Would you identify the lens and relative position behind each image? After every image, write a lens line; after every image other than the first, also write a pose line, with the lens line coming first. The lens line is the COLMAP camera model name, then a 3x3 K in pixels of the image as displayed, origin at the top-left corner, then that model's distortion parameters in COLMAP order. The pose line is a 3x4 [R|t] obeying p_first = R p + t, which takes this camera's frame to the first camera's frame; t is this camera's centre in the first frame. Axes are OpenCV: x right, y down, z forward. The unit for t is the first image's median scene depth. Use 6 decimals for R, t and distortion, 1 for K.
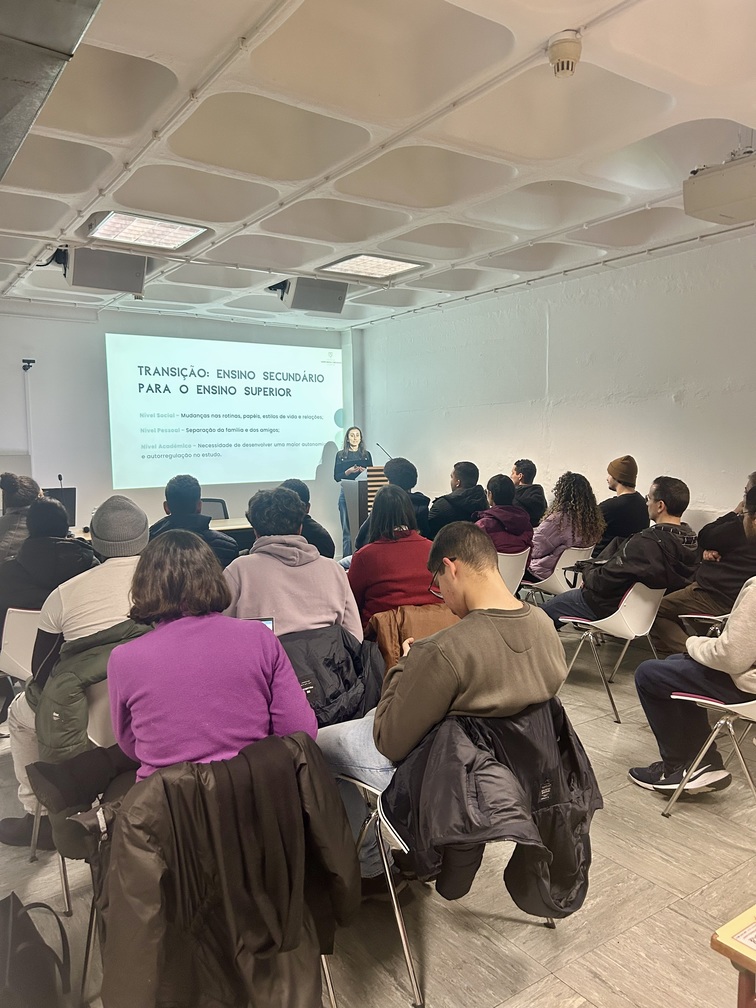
lens RADIAL K [[756.7, 0, 373.7], [0, 756.7, 503.6], [0, 0, 1]] dist [0.032890, -0.042839]
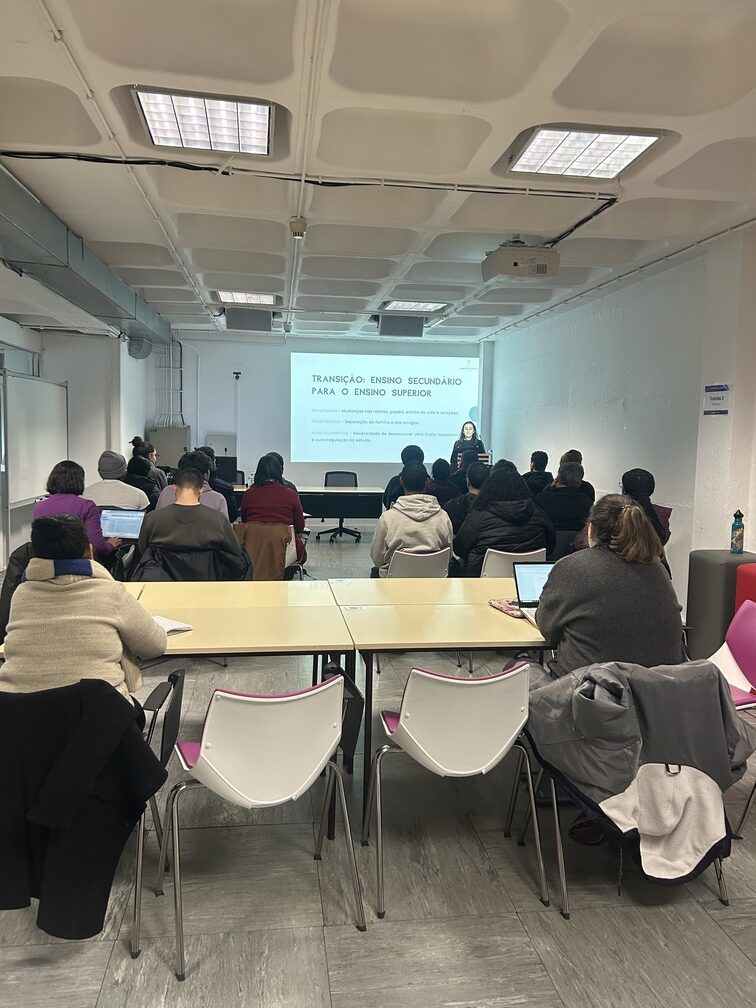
lens RADIAL K [[756.7, 0, 373.5], [0, 756.7, 515.2], [0, 0, 1]] dist [0.032890, -0.042839]
pose [[0.887470, 0.078269, -0.454171, 0.669399], [-0.065259, 0.996886, 0.044278, 0.012099], [0.456222, -0.009657, 0.889814, -0.303285]]
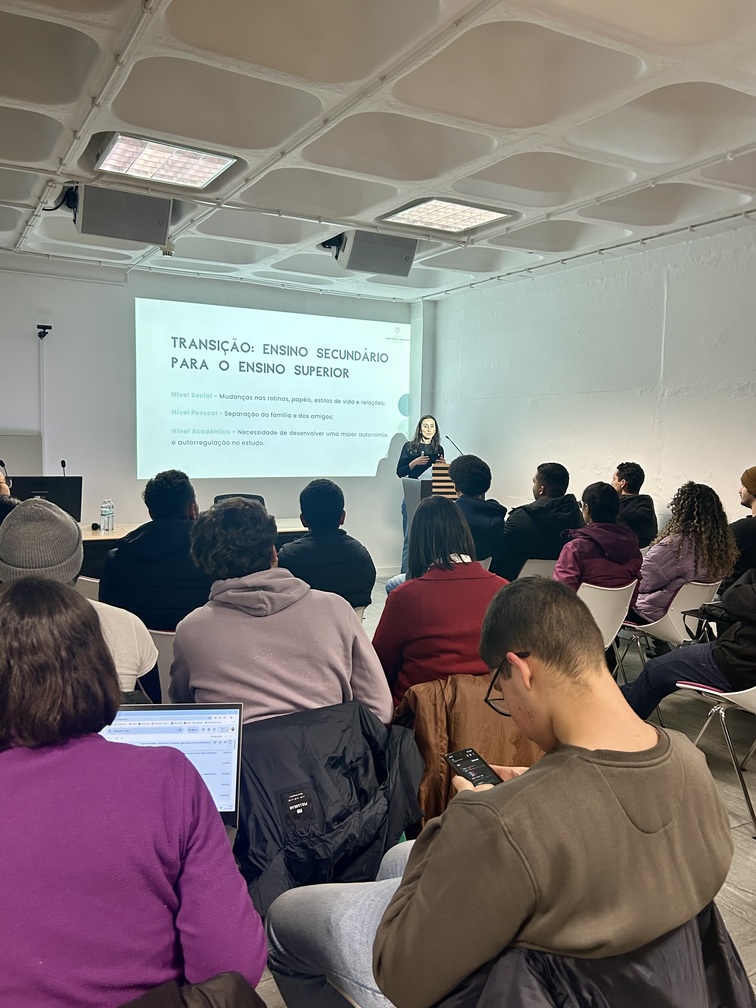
lens RADIAL K [[809.5, 0, 373.7], [0, 809.5, 496.1], [0, 0, 1]] dist [0.041571, -0.044277]
pose [[0.994834, 0.040724, -0.092989, 0.015710], [-0.041113, 0.999152, -0.002270, -0.012271], [0.092817, 0.006081, 0.995665, 0.155647]]
